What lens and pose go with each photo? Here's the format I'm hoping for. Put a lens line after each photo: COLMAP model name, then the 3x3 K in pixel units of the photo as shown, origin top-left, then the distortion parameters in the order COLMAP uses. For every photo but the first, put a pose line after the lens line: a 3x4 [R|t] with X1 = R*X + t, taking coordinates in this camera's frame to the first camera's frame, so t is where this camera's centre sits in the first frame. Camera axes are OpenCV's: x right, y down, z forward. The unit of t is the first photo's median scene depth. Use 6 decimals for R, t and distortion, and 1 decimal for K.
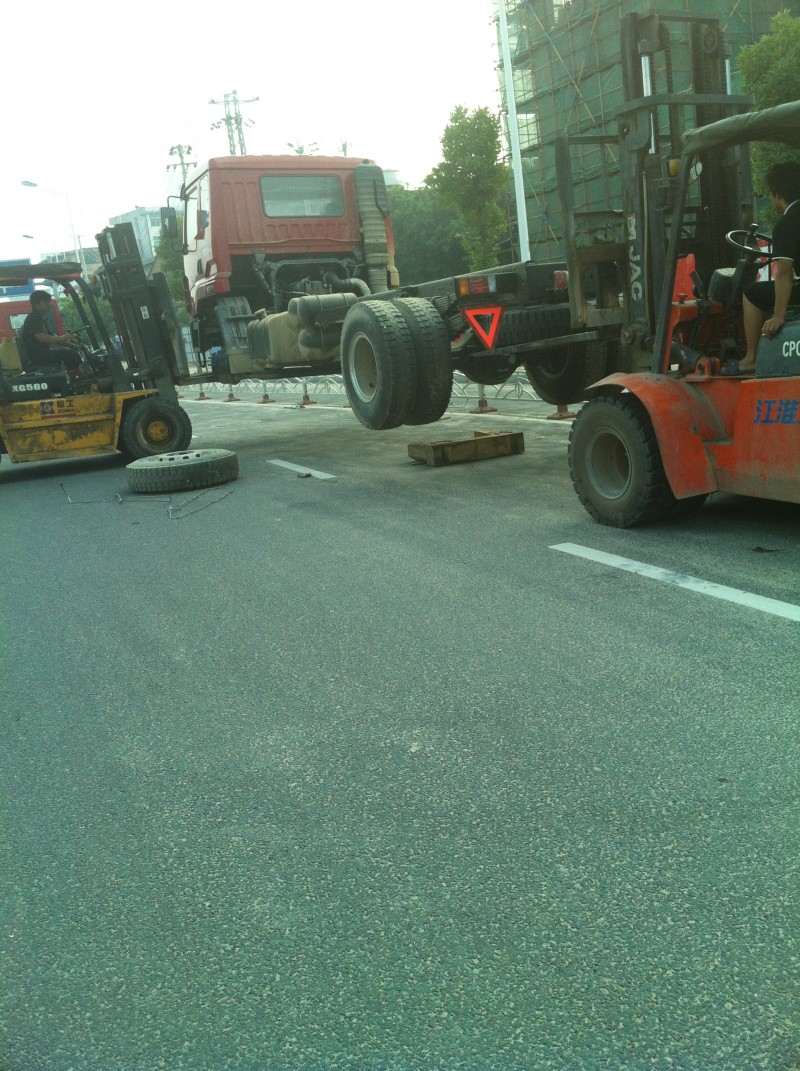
lens RADIAL K [[1026.3, 0, 396.4], [0, 1026.3, 507.8], [0, 0, 1]] dist [0.080934, -0.232264]
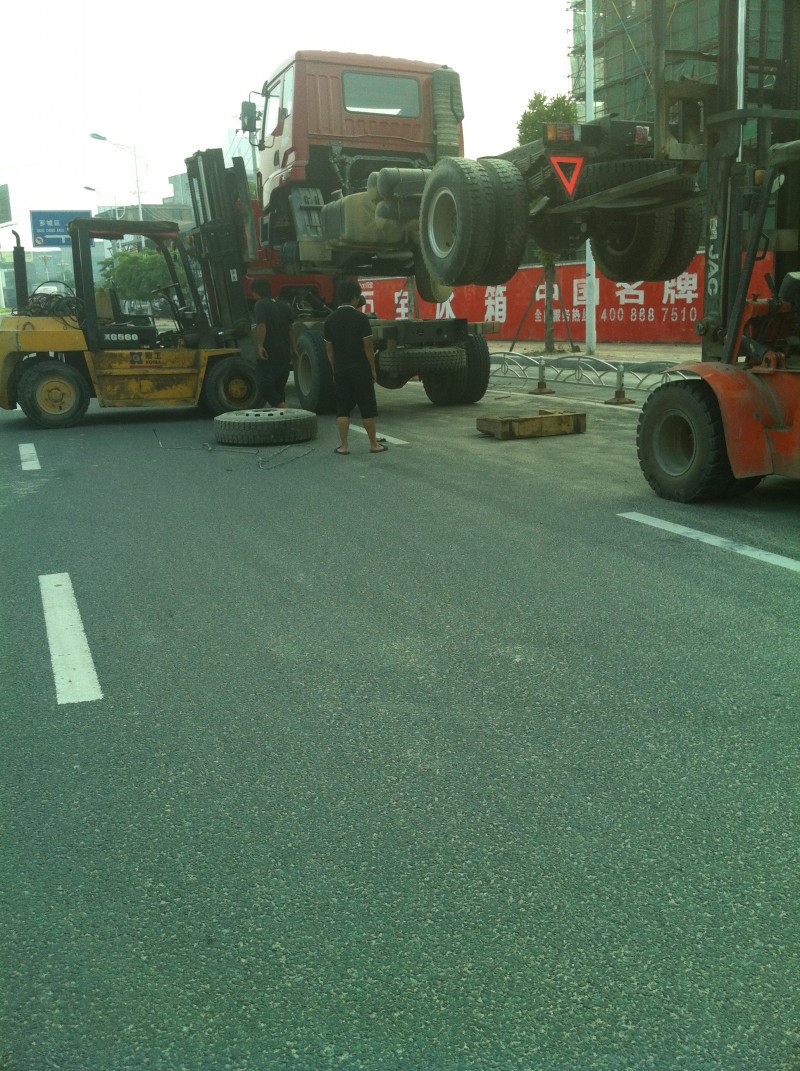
lens RADIAL K [[1030.2, 0, 411.1], [0, 1030.2, 539.7], [0, 0, 1]] dist [0.111485, -0.366012]
pose [[0.997343, 0.072716, -0.004350, -0.069725], [-0.072413, 0.996147, 0.049477, 0.027095], [0.007931, -0.049030, 0.998766, -0.125722]]
